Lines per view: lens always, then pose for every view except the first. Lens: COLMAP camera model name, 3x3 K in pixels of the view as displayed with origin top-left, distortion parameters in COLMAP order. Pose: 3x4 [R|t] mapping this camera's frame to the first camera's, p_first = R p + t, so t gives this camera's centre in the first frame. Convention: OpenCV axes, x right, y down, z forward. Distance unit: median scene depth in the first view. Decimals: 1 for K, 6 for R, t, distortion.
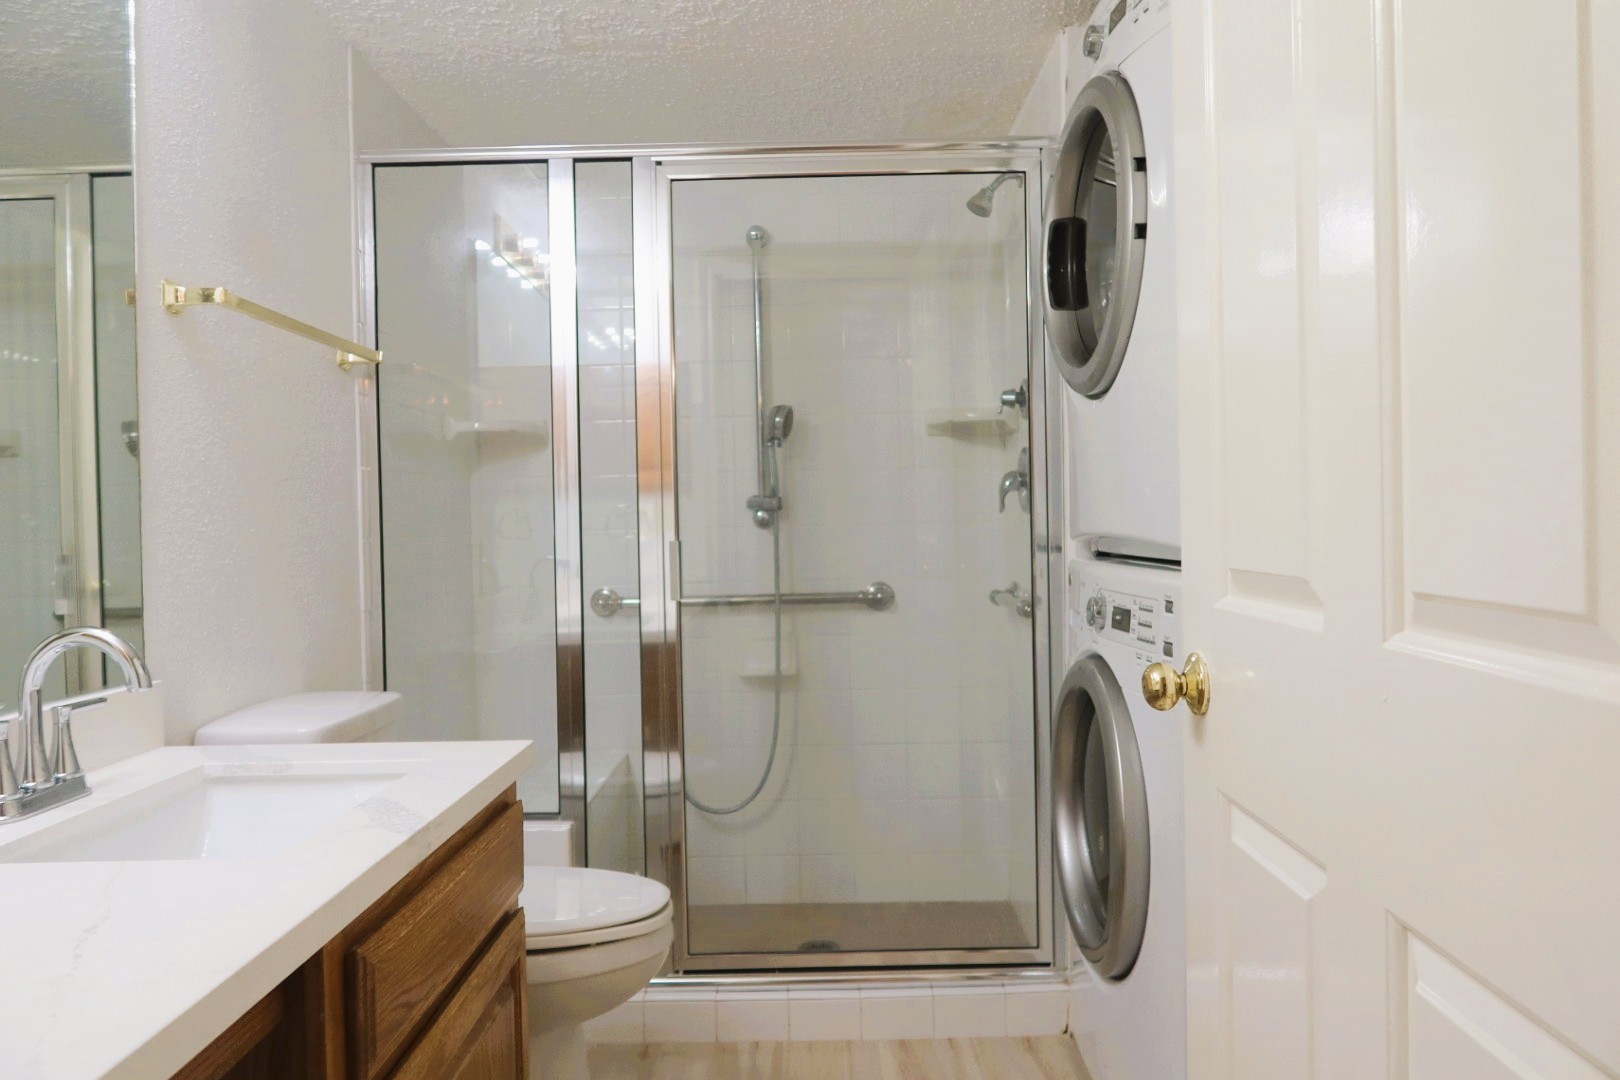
lens RADIAL K [[1122.6, 0, 808.8], [0, 1122.6, 528.0], [0, 0, 1]] dist [-0.022358, 0.008027]
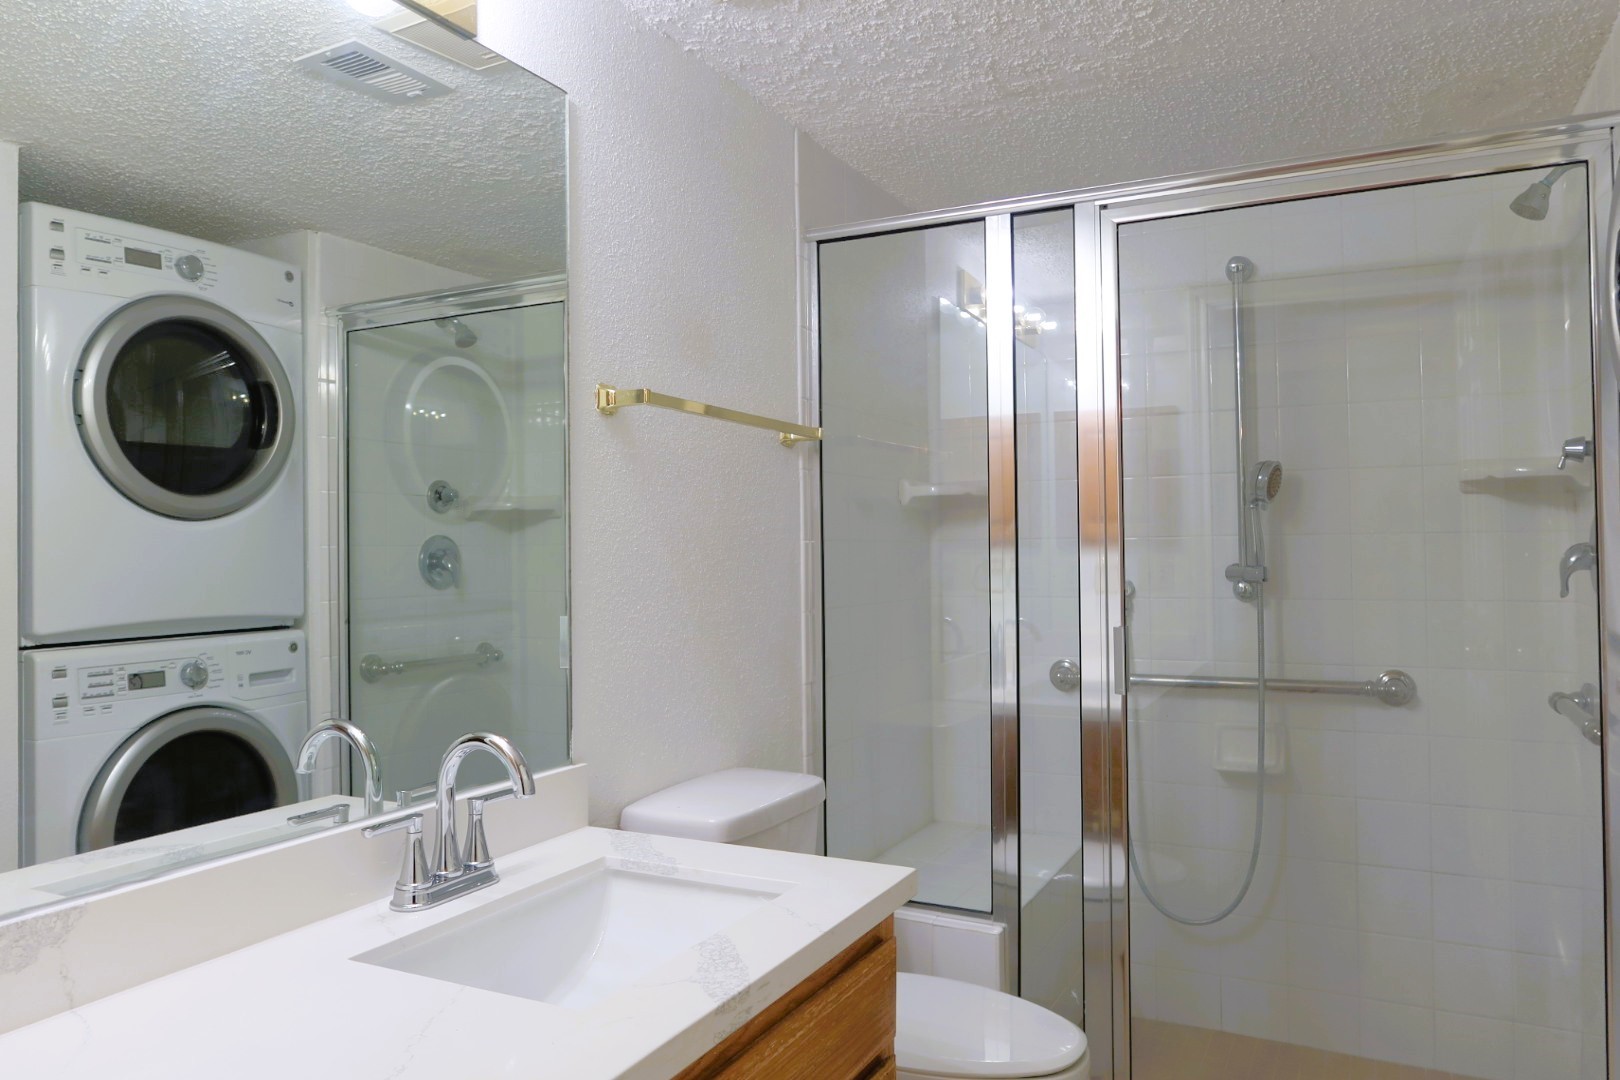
lens RADIAL K [[1122.6, 0, 808.8], [0, 1122.6, 528.0], [0, 0, 1]] dist [-0.022358, 0.008027]
pose [[0.894471, 0.003821, -0.447109, 0.057225], [-0.012535, 0.999785, -0.016533, -0.049173], [0.446950, 0.020392, 0.894327, 0.092705]]
